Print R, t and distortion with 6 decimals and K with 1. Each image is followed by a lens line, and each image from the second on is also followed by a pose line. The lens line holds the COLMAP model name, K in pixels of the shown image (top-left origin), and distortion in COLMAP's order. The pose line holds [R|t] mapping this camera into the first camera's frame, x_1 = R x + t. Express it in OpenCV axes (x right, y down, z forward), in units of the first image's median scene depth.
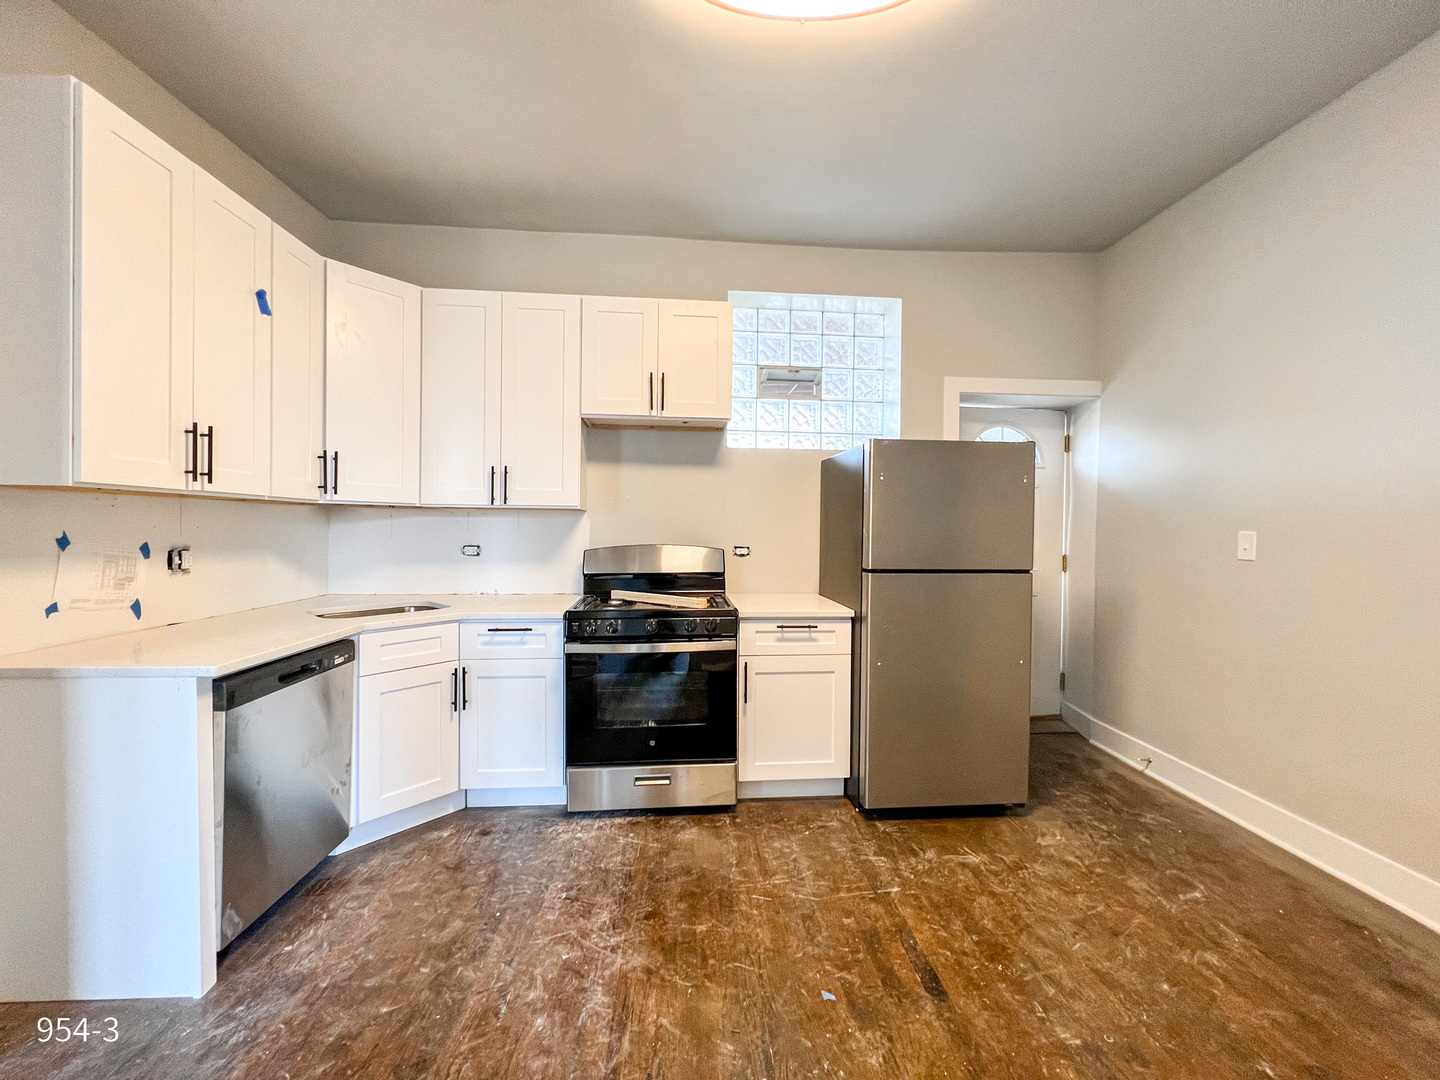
lens RADIAL K [[577.3, 0, 720.7], [0, 577.3, 536.5], [0, 0, 1]] dist [-0.001049, -0.000067]
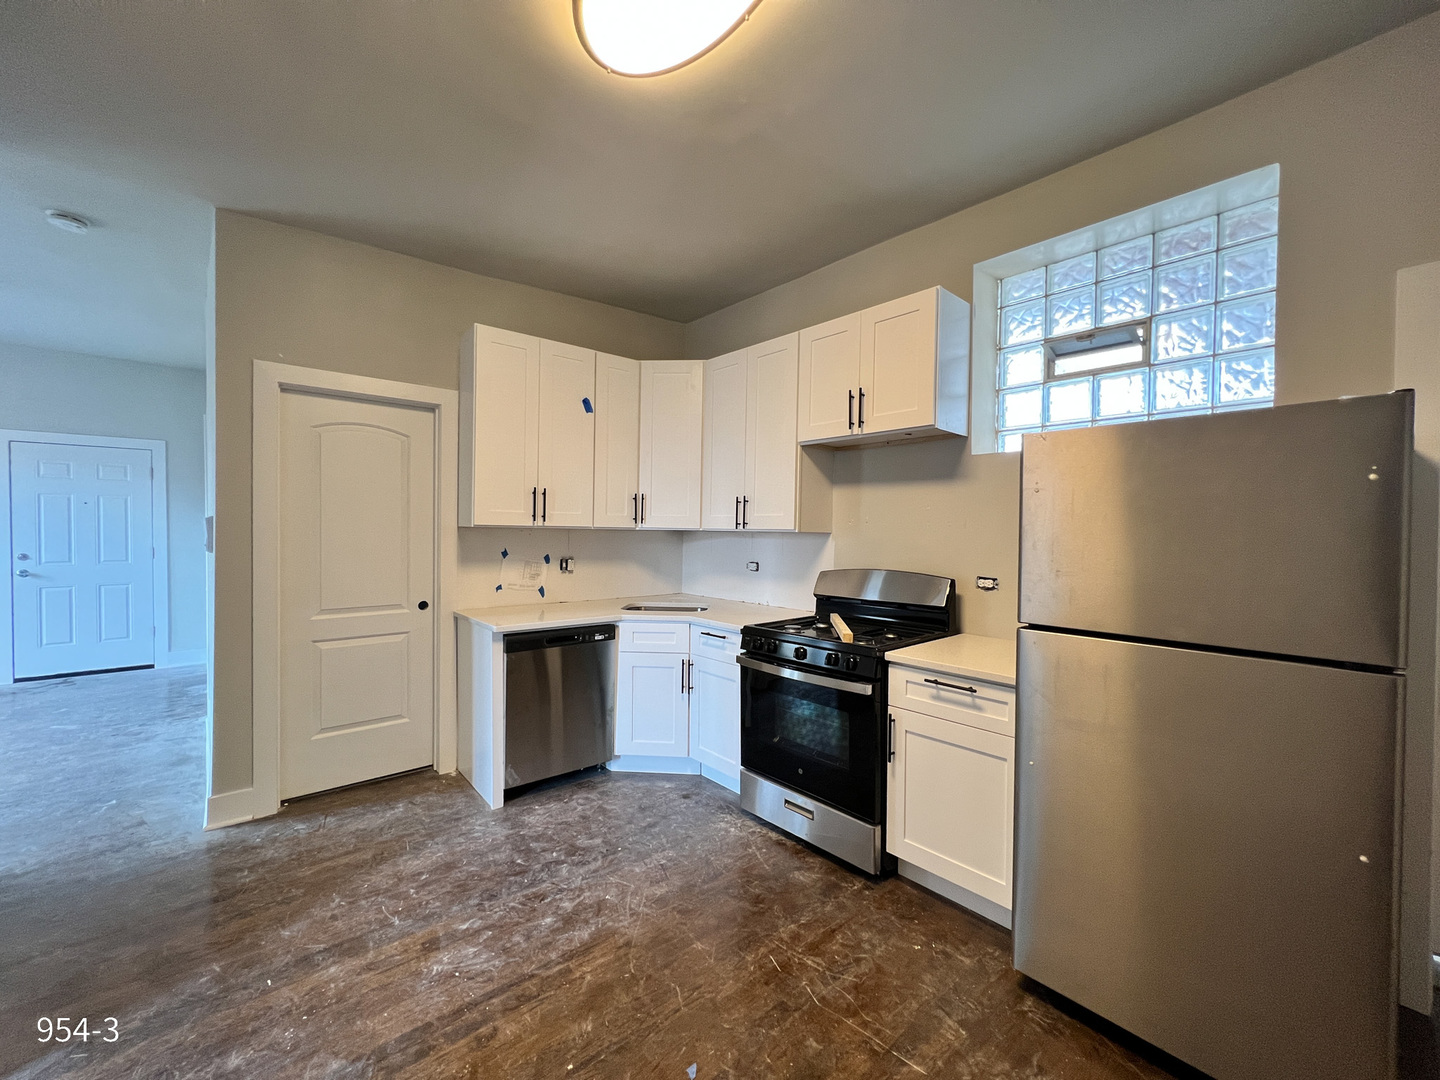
lens RADIAL K [[579.2, 0, 718.0], [0, 579.2, 537.8], [0, 0, 1]] dist [-0.000149, 0.000509]
pose [[0.595876, 0.007974, -0.803037, 0.682094], [-0.019746, 0.999794, -0.004724, -0.039202], [0.802833, 0.018672, 0.595911, 0.333054]]
